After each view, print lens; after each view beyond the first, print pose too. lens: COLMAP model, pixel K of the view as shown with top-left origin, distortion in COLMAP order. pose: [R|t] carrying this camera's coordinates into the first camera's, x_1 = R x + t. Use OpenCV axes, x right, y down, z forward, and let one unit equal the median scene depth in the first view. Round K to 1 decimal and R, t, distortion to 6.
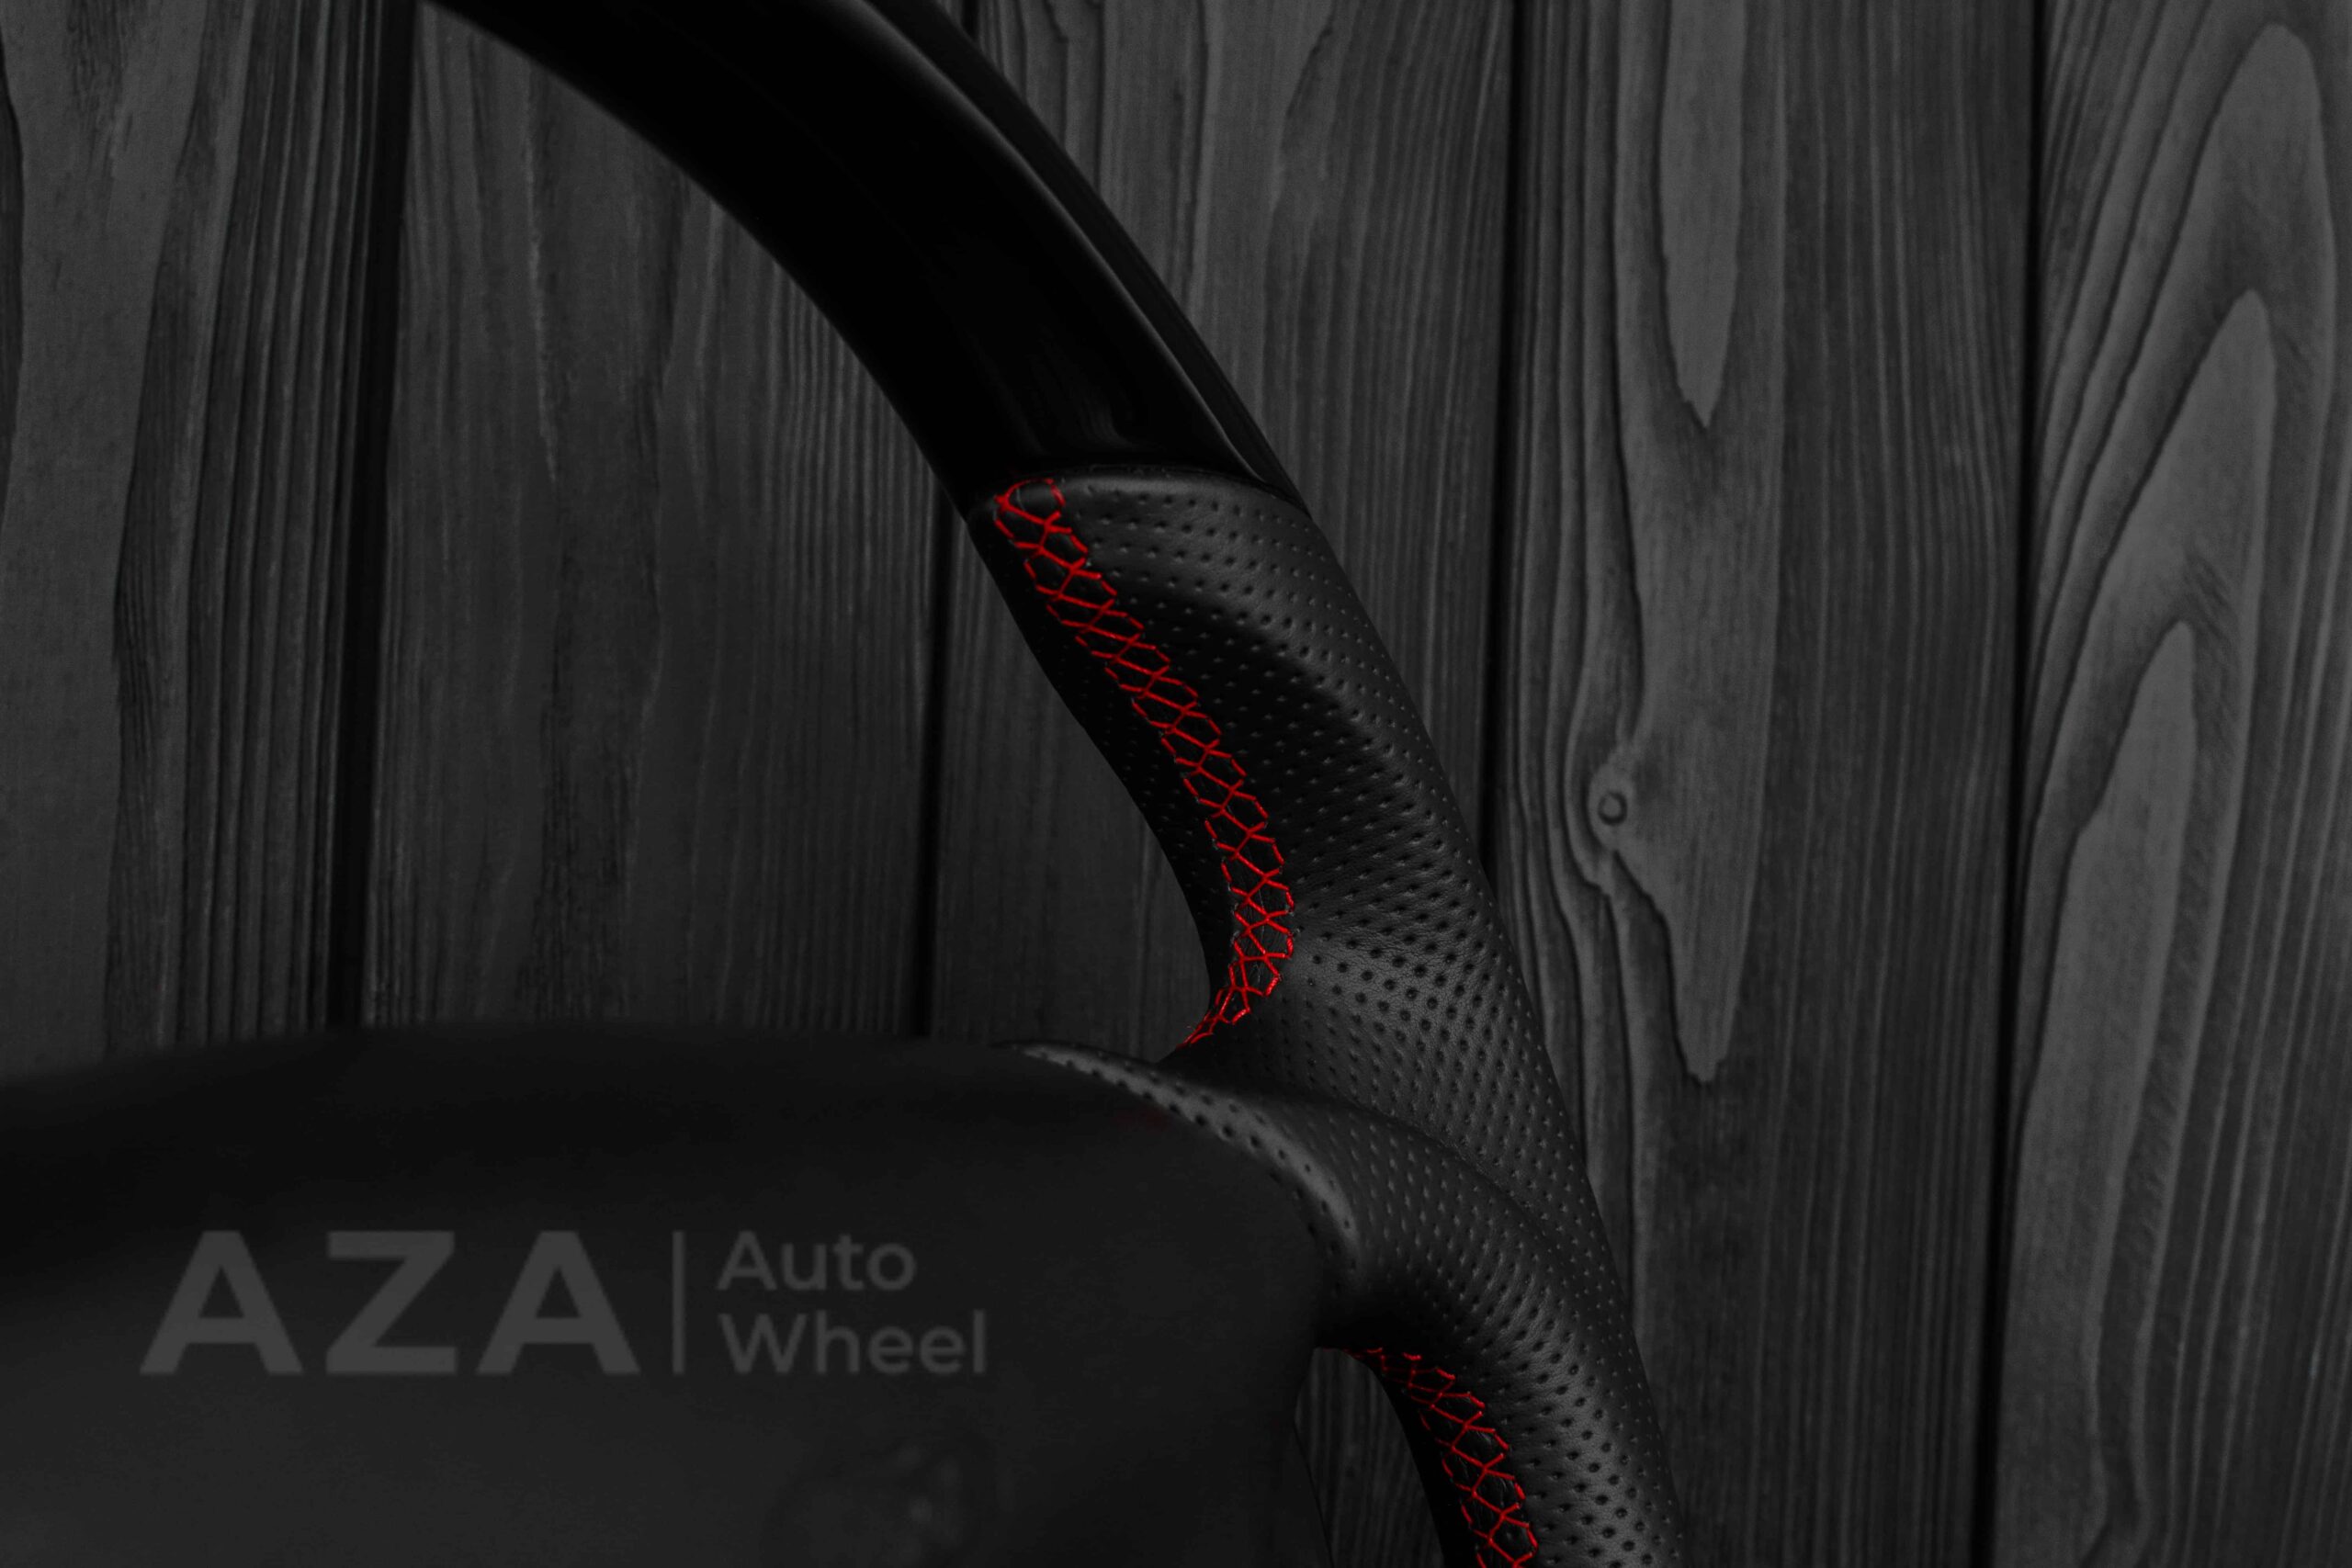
lens RADIAL K [[3624.1, 0, 1142.4], [0, 3624.1, 798.8], [0, 0, 1]] dist [-0.218202, 0.197409]
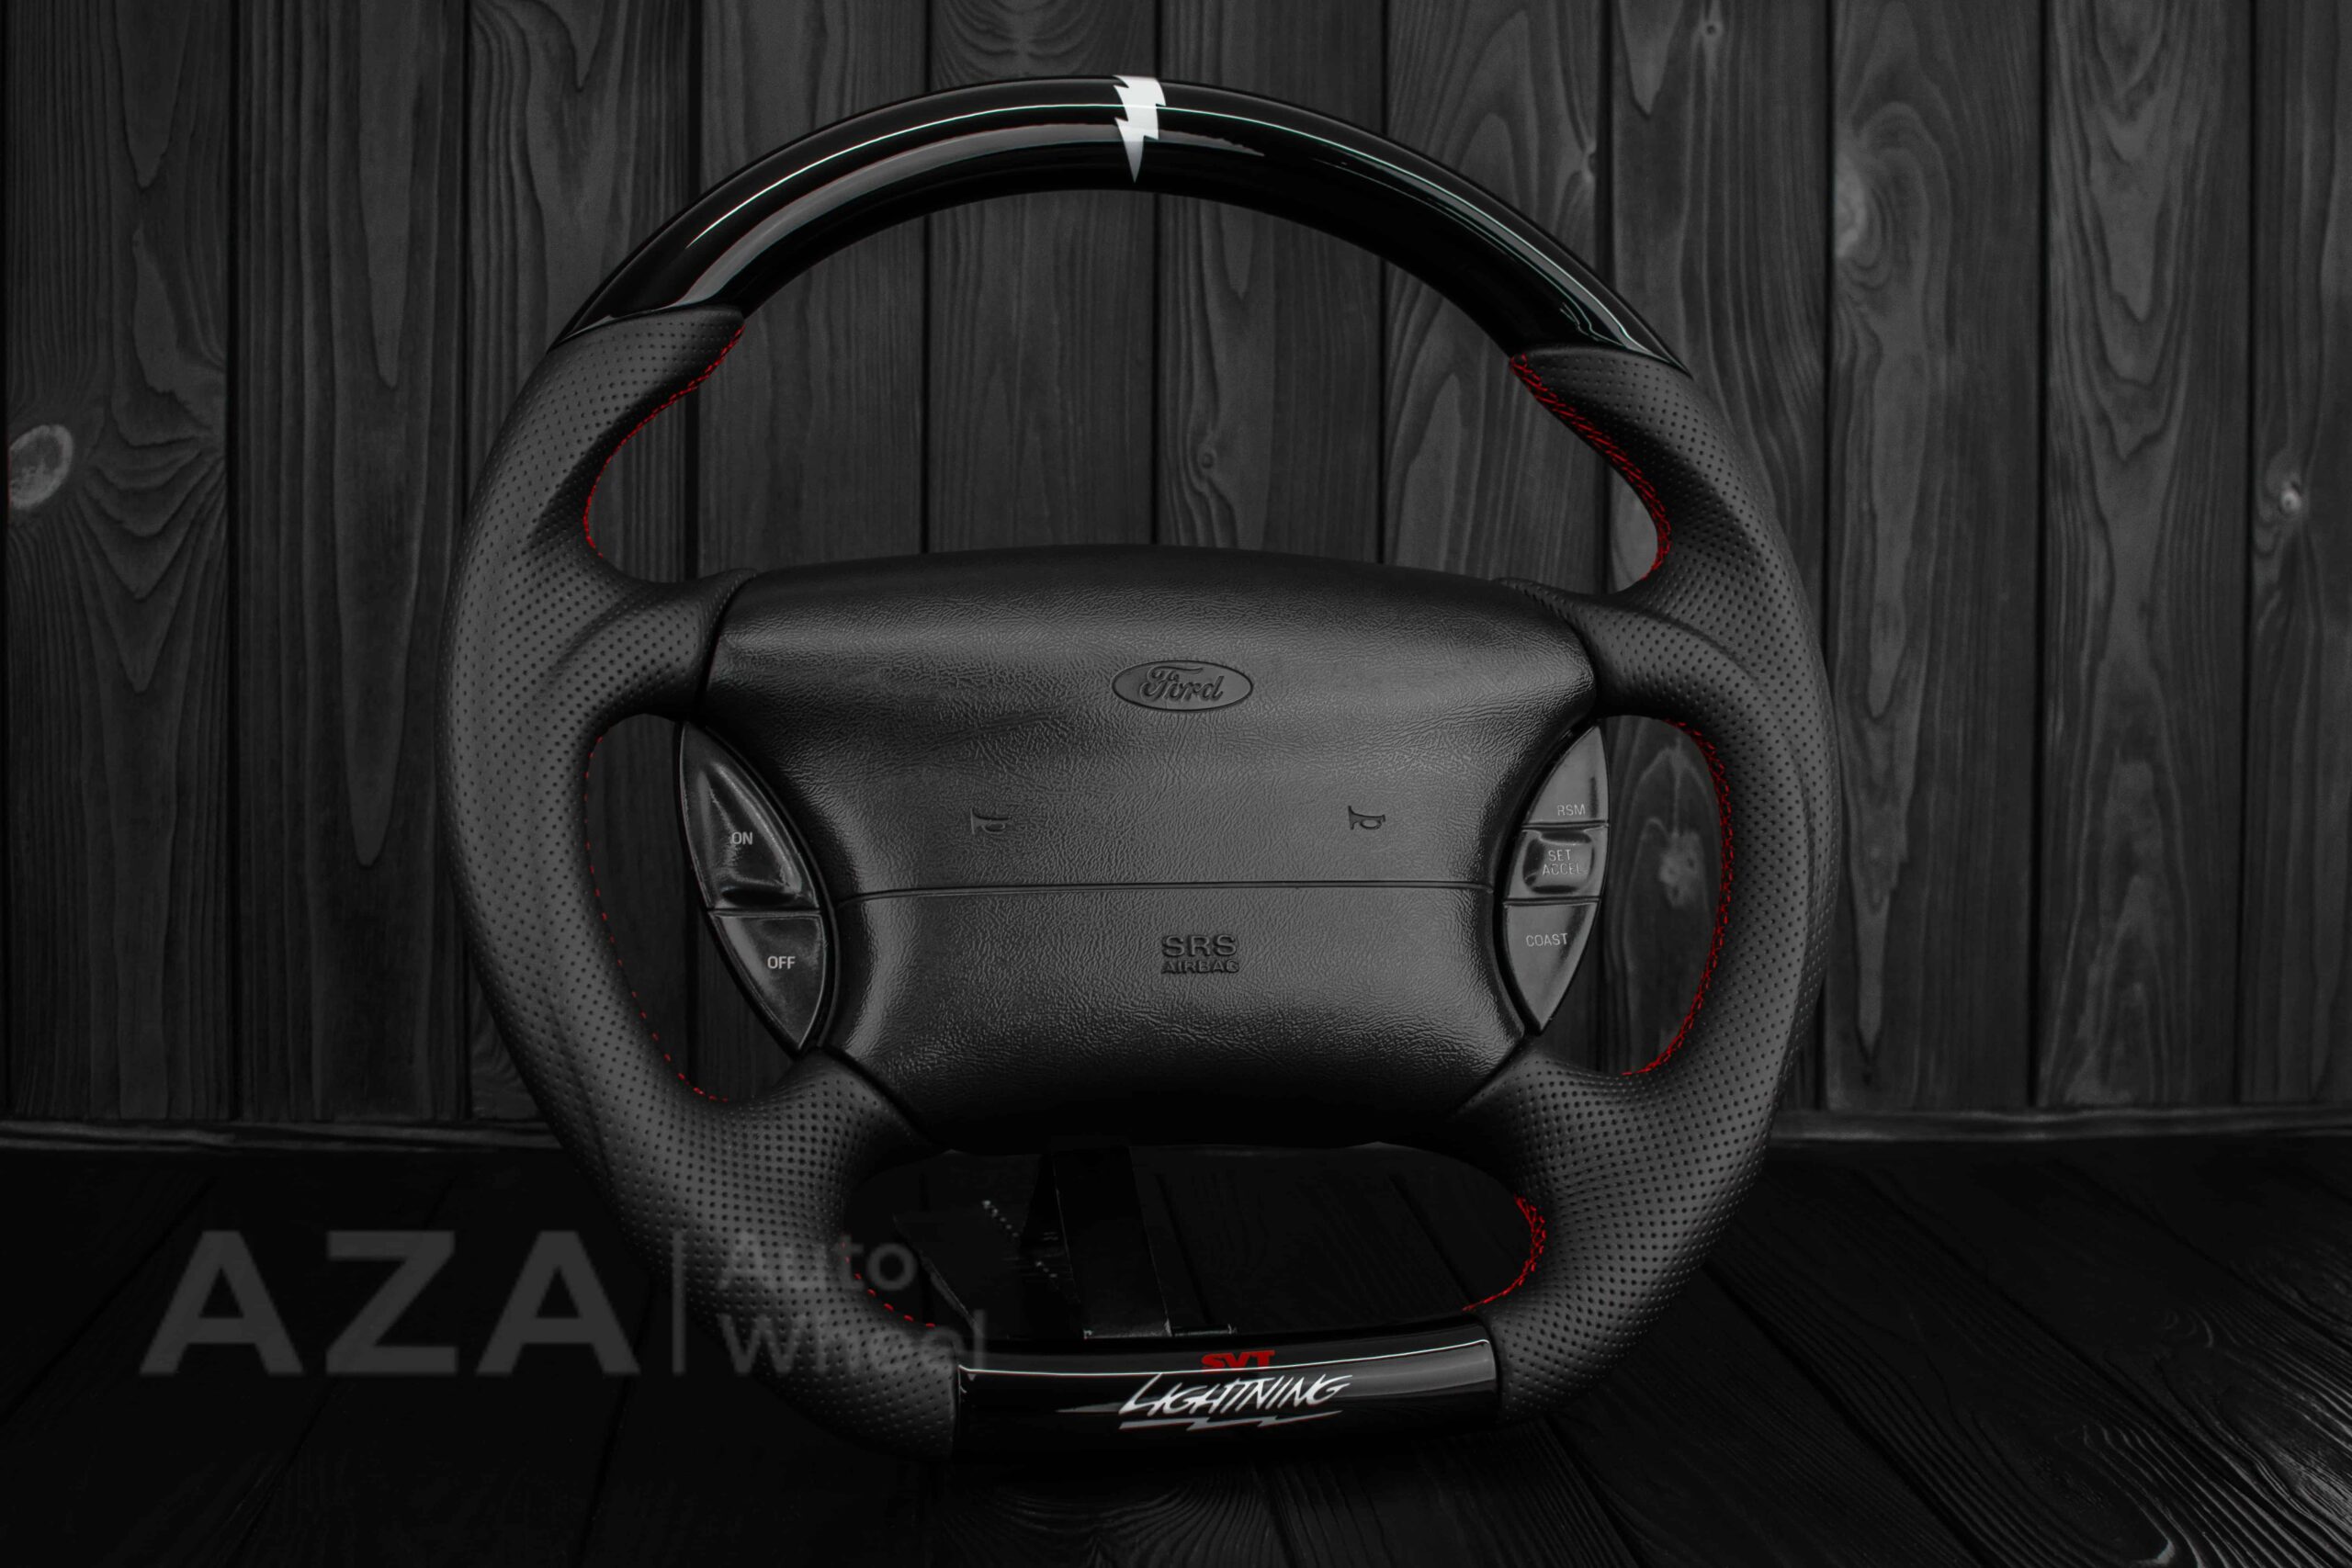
lens RADIAL K [[3624.1, 0, 1142.4], [0, 3624.1, 798.8], [0, 0, 1]] dist [-0.218202, 0.197409]
pose [[0.998351, -0.032953, -0.047005, 0.192943], [0.036573, 0.996255, 0.078345, 0.036519], [0.044247, -0.079935, 0.995818, -1.425354]]
